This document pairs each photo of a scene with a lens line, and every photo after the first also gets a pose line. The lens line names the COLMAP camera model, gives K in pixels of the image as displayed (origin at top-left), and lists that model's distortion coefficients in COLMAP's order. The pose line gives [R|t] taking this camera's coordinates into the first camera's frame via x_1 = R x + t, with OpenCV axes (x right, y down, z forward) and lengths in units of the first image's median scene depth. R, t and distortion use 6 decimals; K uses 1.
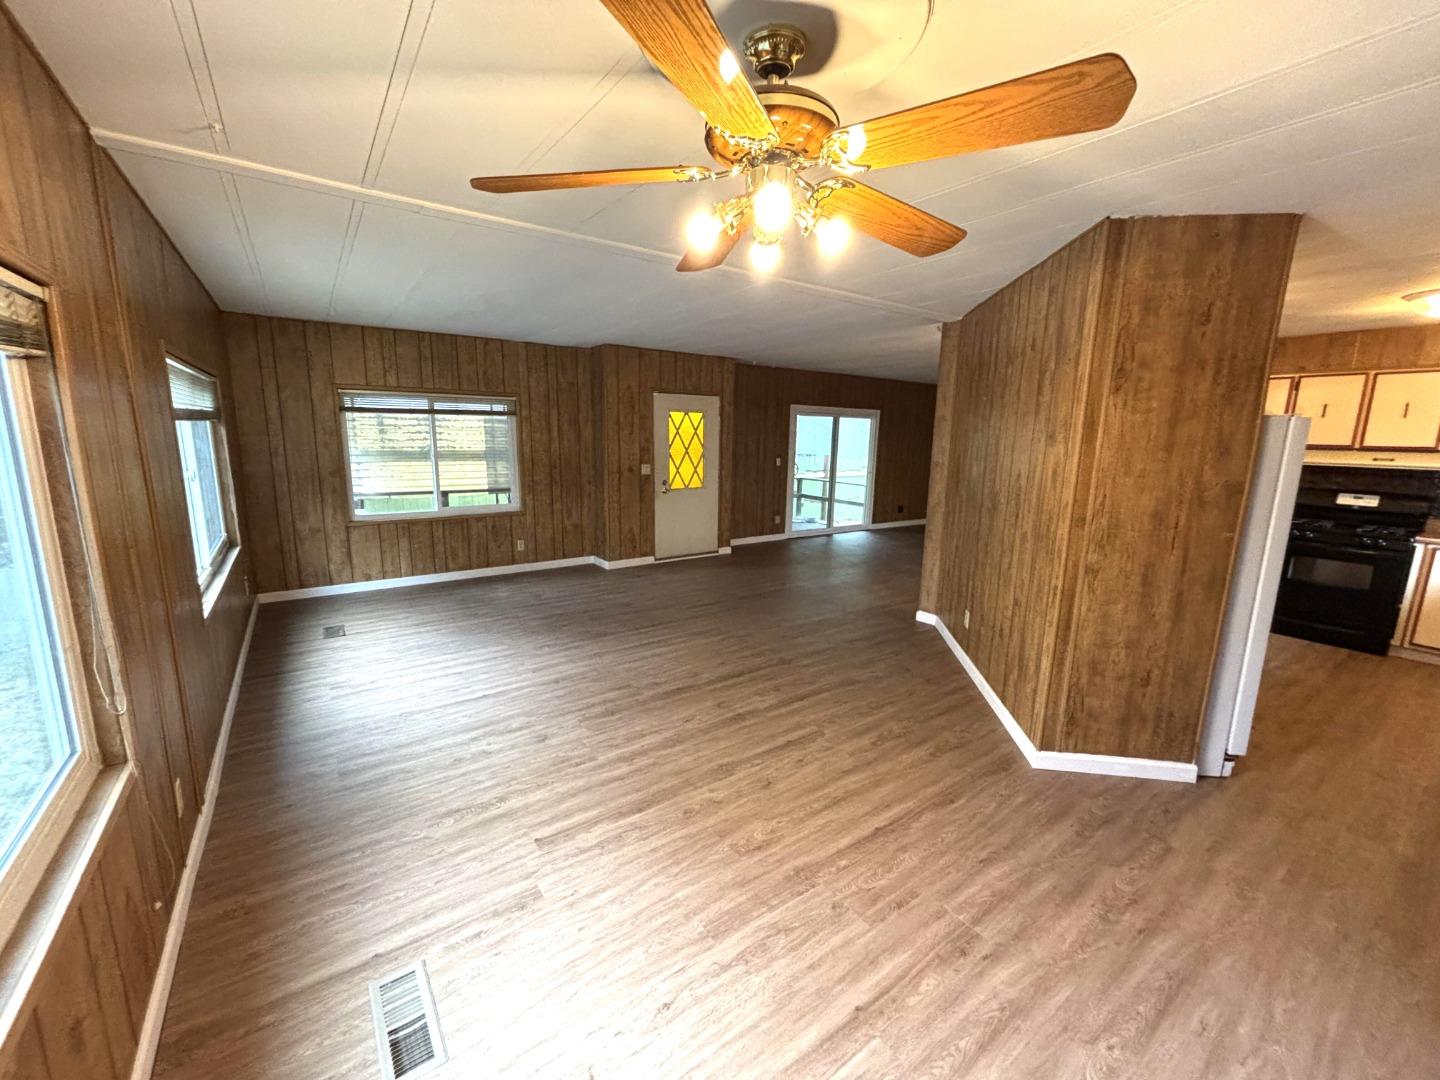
lens RADIAL K [[582.9, 0, 704.4], [0, 582.9, 542.5], [0, 0, 1]] dist [0.000119, -0.003703]
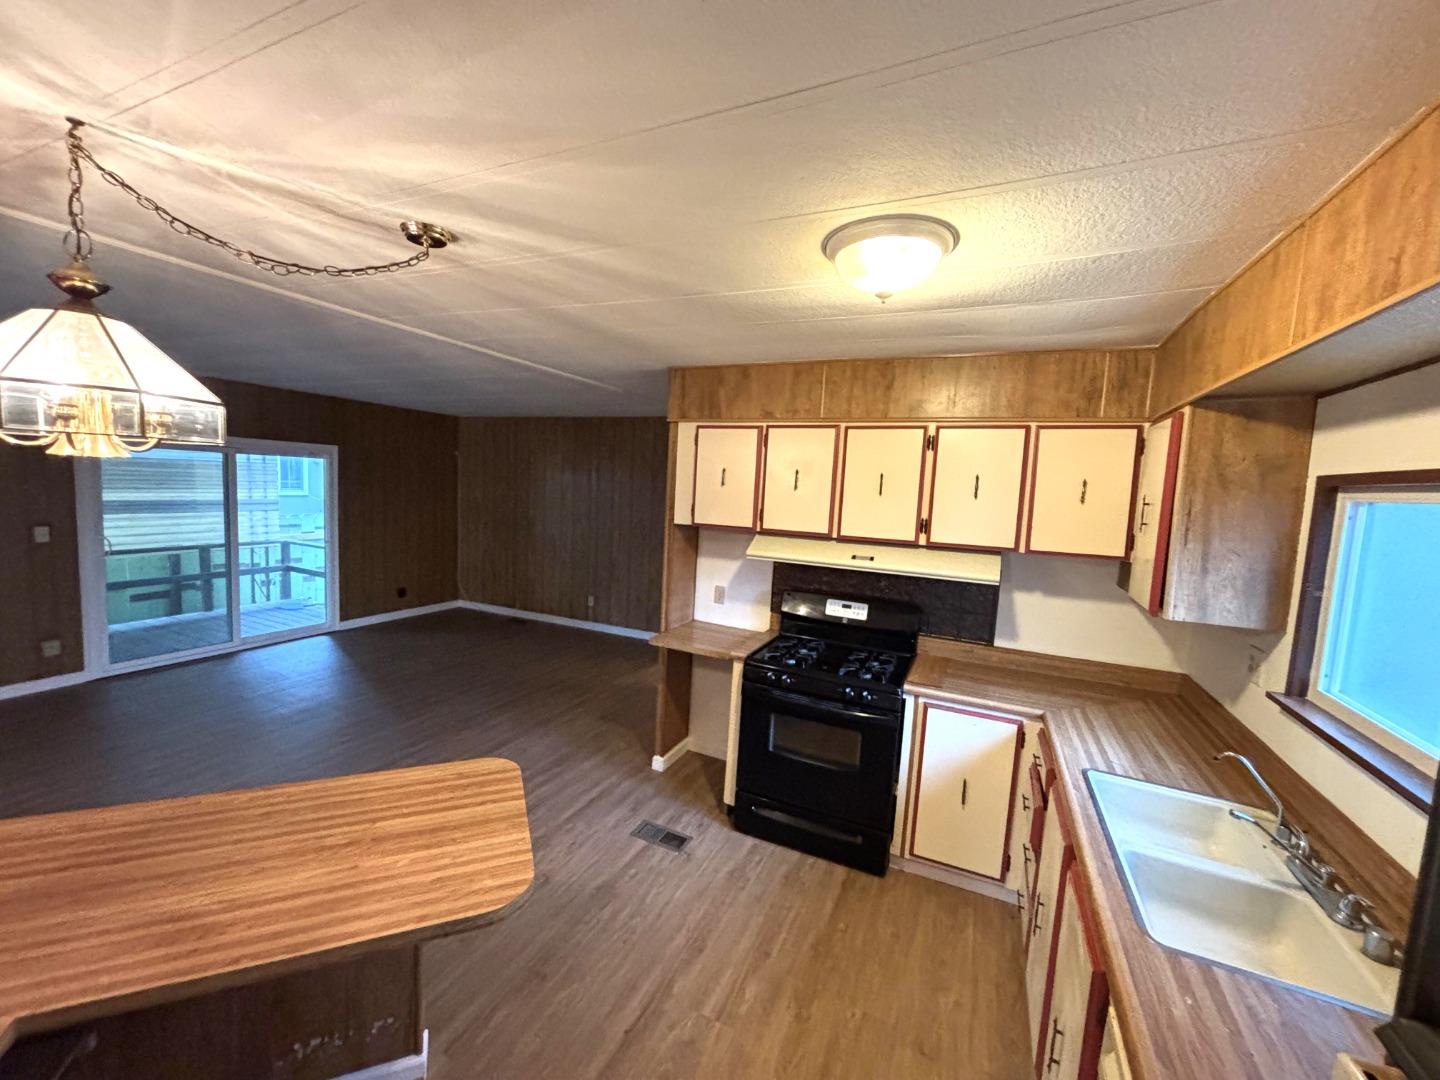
lens RADIAL K [[578.4, 0, 720.0], [0, 578.4, 540.0], [0, 0, 1]] dist [-0.009833, 0.006140]
pose [[0.857468, -0.023189, 0.514014, 0.641024], [0.058285, 0.996931, -0.052255, -0.126861], [-0.511225, 0.074767, 0.856188, 0.478598]]
